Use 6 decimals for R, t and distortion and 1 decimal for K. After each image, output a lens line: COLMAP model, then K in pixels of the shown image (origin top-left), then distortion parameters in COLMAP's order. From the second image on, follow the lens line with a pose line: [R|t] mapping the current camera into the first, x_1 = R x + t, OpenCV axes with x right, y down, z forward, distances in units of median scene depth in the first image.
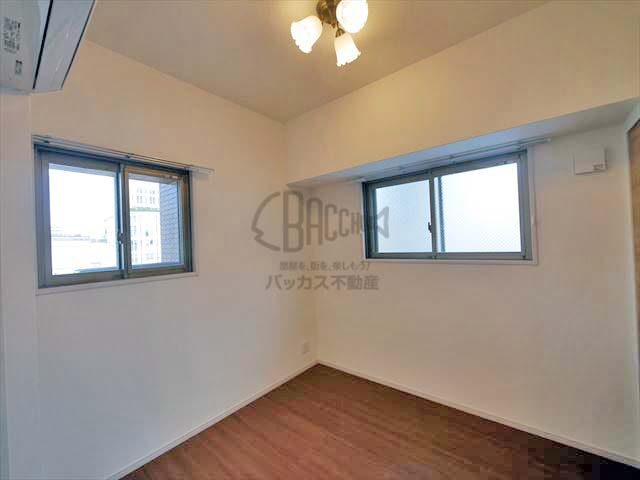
lens RADIAL K [[263.4, 0, 319.7], [0, 263.4, 238.9], [0, 0, 1]] dist [0.003396, -0.000079]
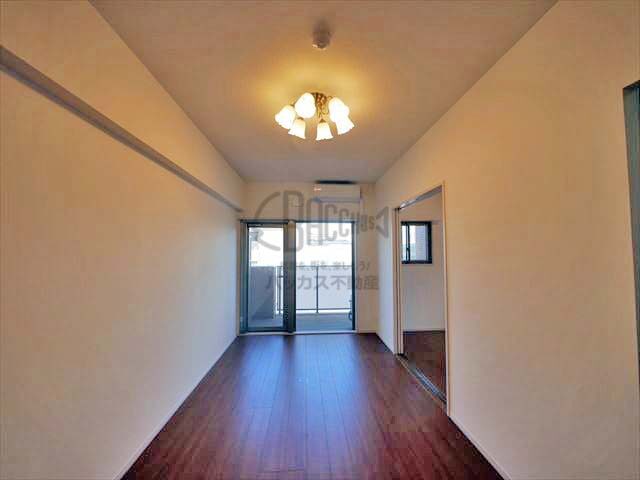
lens RADIAL K [[263.4, 0, 320.0], [0, 263.4, 240.2], [0, 0, 1]] dist [0.003396, -0.000079]
pose [[0.656668, 0.000704, -0.754180, 0.675461], [-0.008752, 0.999939, -0.006687, -0.070656], [0.754129, 0.010992, 0.656634, -1.371342]]
